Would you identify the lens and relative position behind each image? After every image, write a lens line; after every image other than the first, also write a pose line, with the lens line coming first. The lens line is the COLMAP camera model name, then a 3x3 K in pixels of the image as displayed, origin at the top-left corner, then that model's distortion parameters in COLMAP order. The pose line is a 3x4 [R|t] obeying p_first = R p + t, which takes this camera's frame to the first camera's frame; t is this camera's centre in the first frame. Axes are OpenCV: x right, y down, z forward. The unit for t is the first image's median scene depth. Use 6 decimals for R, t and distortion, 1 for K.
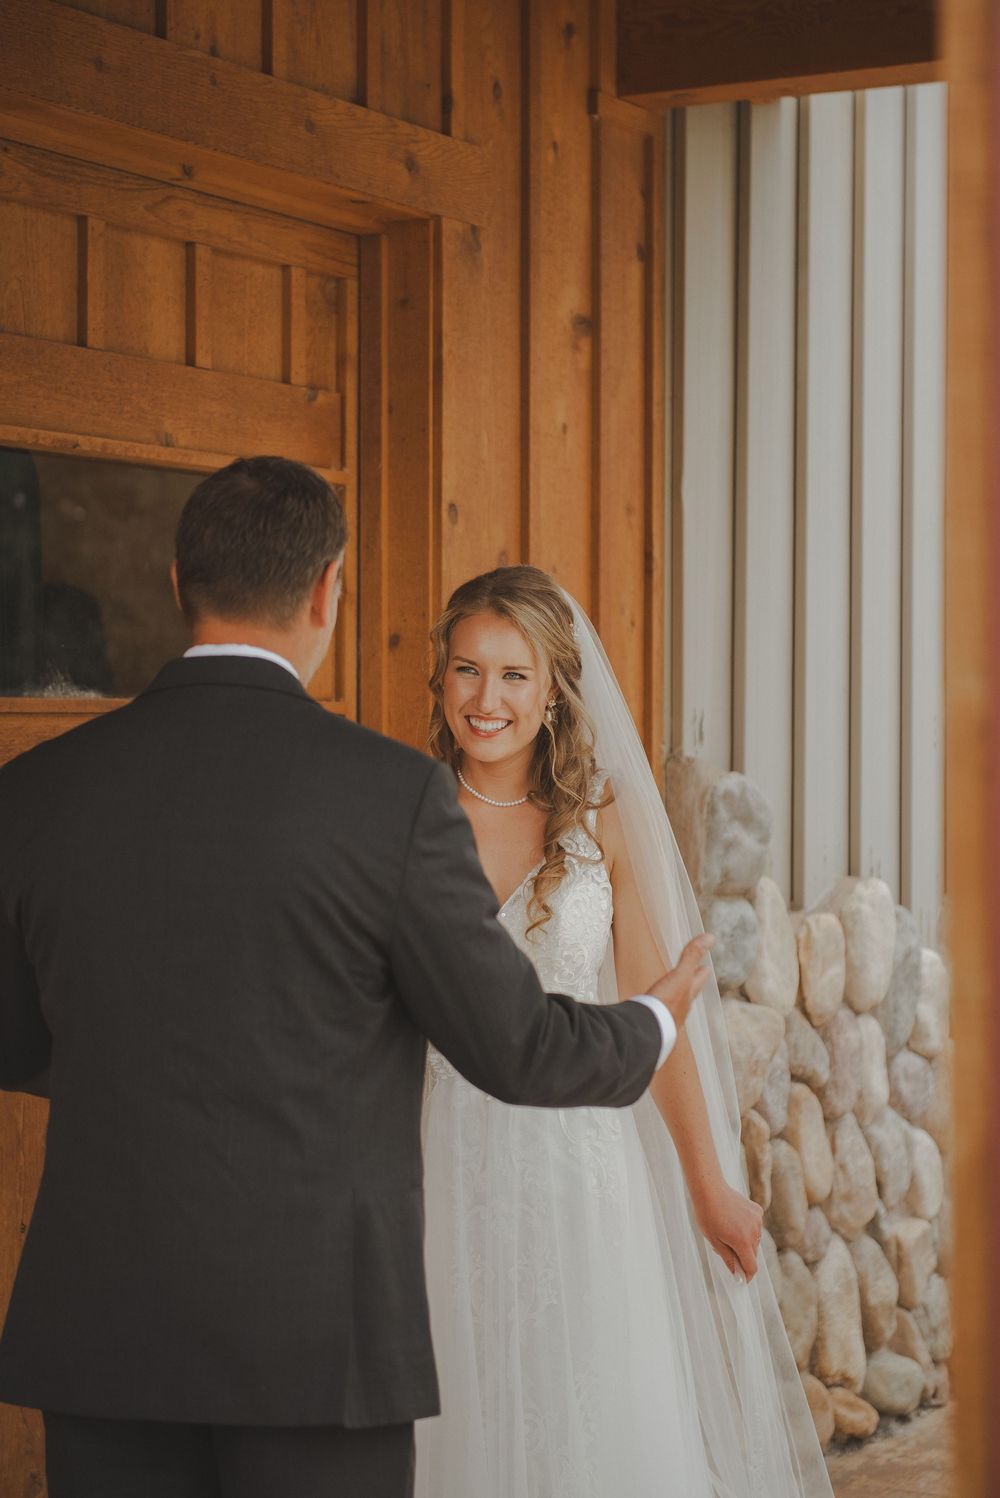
lens RADIAL K [[2907.9, 0, 500.0], [0, 2907.9, 749.0], [0, 0, 1]] dist [-0.026682, -0.166833]
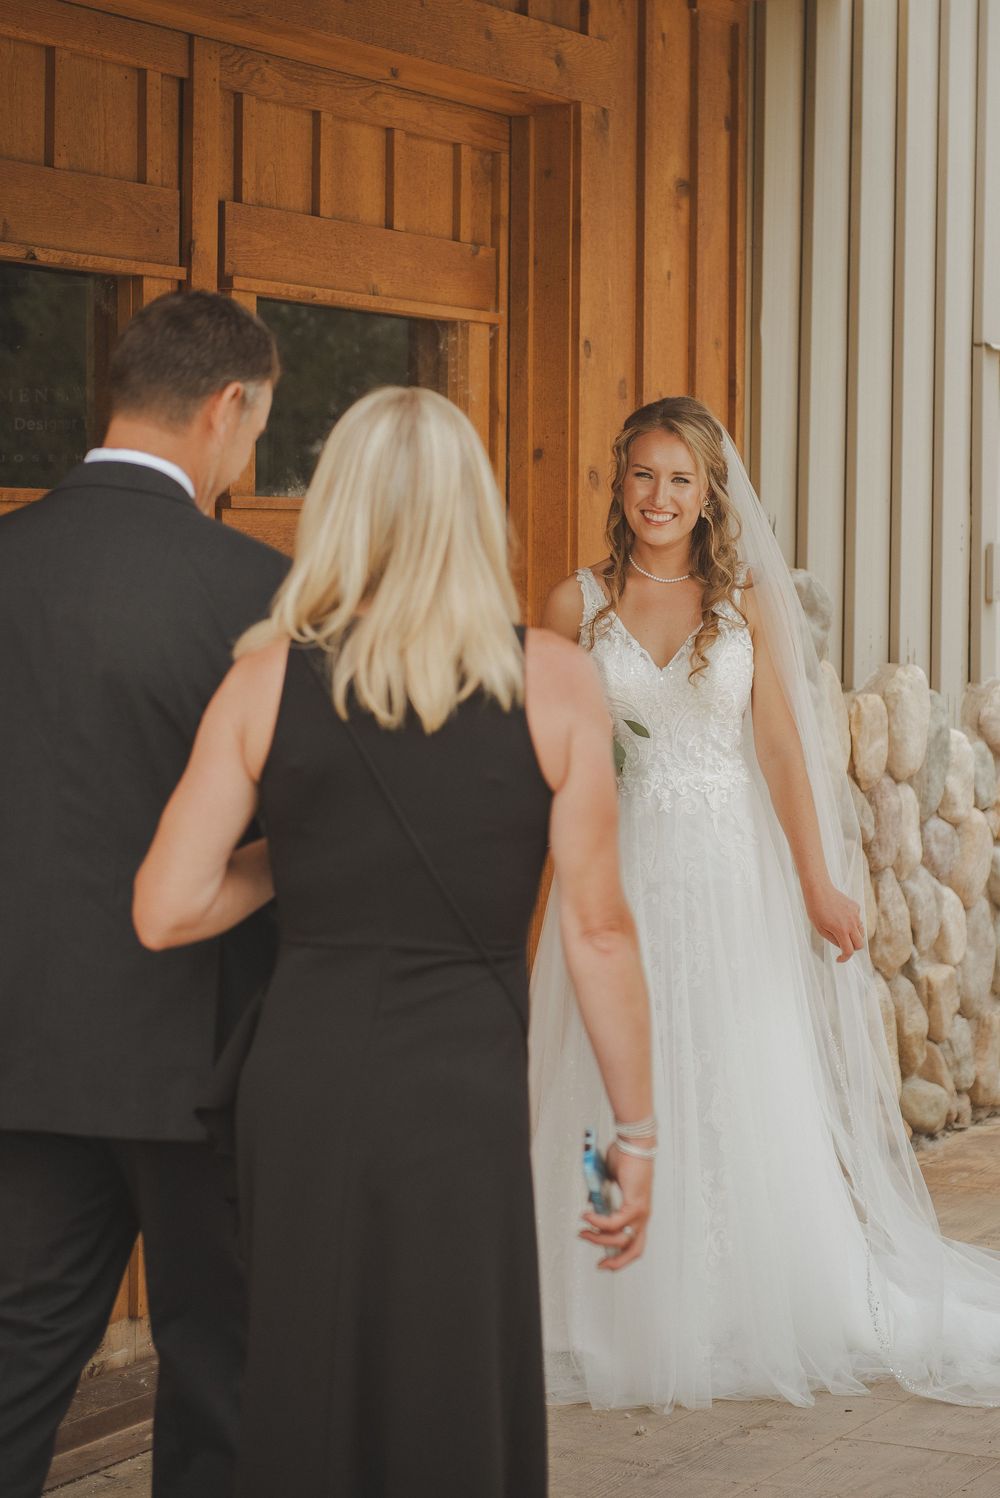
lens RADIAL K [[3196.8, 0, 500.0], [0, 3196.8, 749.0], [0, 0, 1]] dist [-0.077039, -0.387921]
pose [[0.999600, 0.000249, 0.028278, -0.089343], [-0.001728, 0.998630, 0.052292, 0.015663], [-0.028226, -0.052319, 0.998231, -0.327504]]
